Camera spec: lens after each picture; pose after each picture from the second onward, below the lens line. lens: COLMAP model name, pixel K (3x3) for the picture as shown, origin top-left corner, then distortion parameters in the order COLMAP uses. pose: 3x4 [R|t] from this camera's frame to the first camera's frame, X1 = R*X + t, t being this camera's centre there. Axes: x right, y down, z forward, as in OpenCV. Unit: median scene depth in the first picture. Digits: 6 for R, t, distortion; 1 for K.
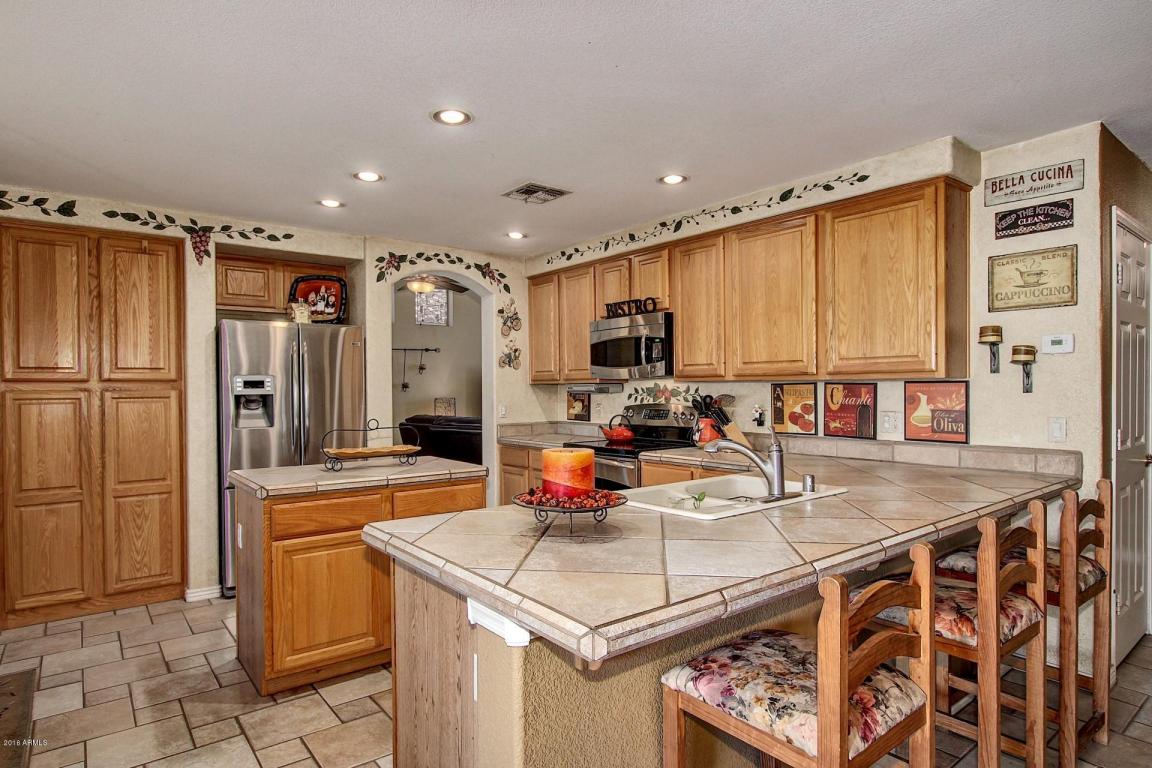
lens RADIAL K [[636.0, 0, 576.0], [0, 636.0, 388.9], [0, 0, 1]] dist [-0.008394, -0.002330]
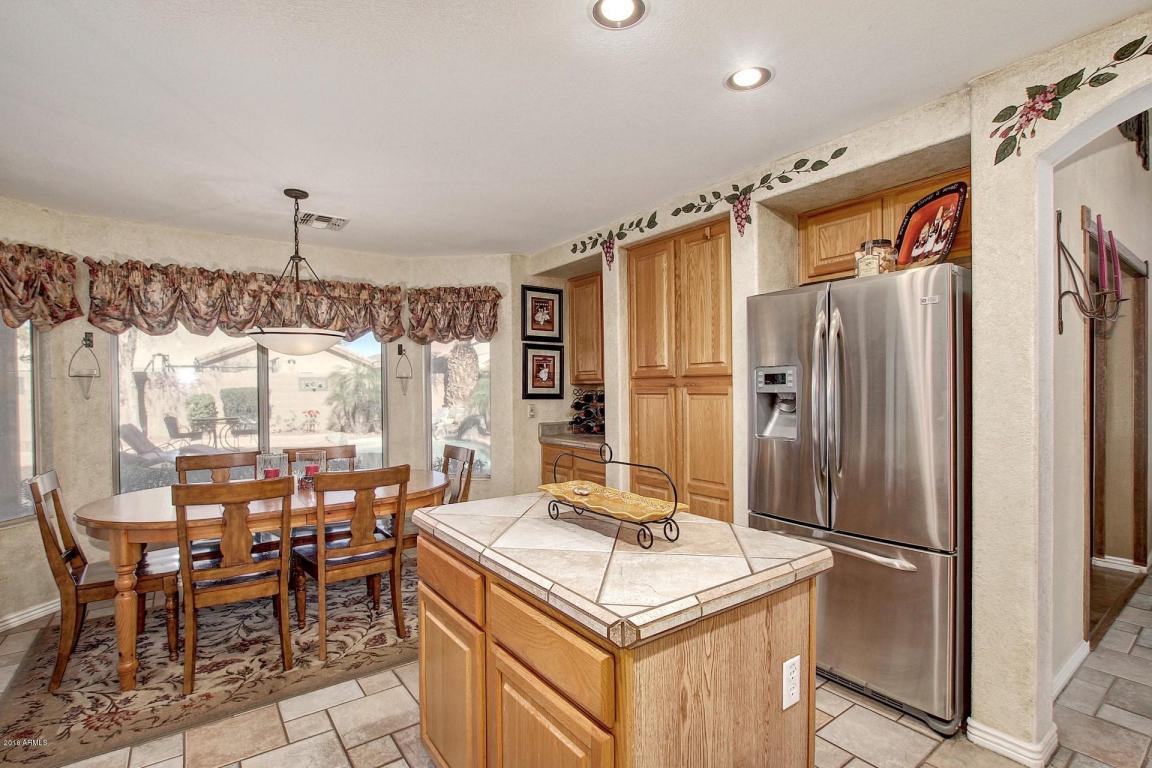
lens RADIAL K [[532.6, 0, 578.2], [0, 532.6, 390.3], [0, 0, 1]] dist [-0.029466, 0.001652]
pose [[-0.041344, 0.015062, -0.999031, 0.112073], [0.007429, 0.999863, 0.014767, -0.005016], [0.999117, -0.006811, -0.041450, 0.799988]]
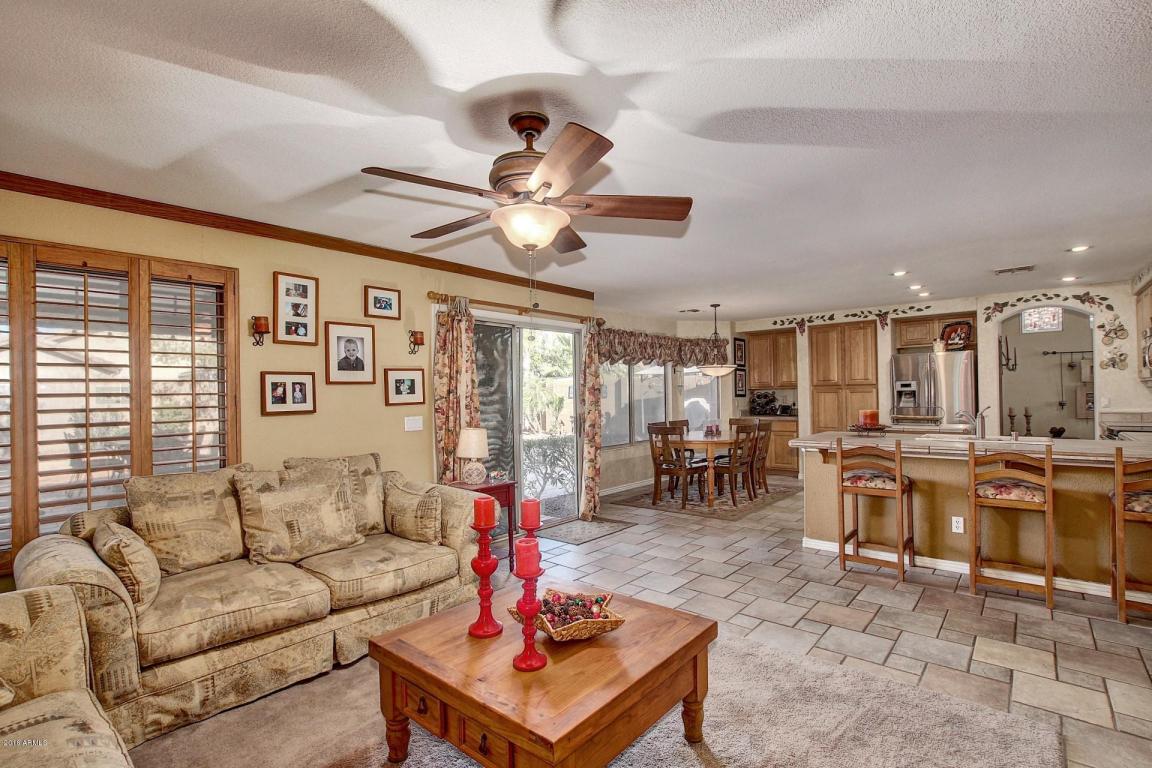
lens RADIAL K [[532.6, 0, 577.4], [0, 532.6, 394.6], [0, 0, 1]] dist [-0.029466, 0.001652]
pose [[0.184369, 0.005775, -0.982840, 0.960837], [0.015492, 0.999841, 0.008781, -0.009273], [0.982735, -0.016845, 0.184250, -0.349148]]
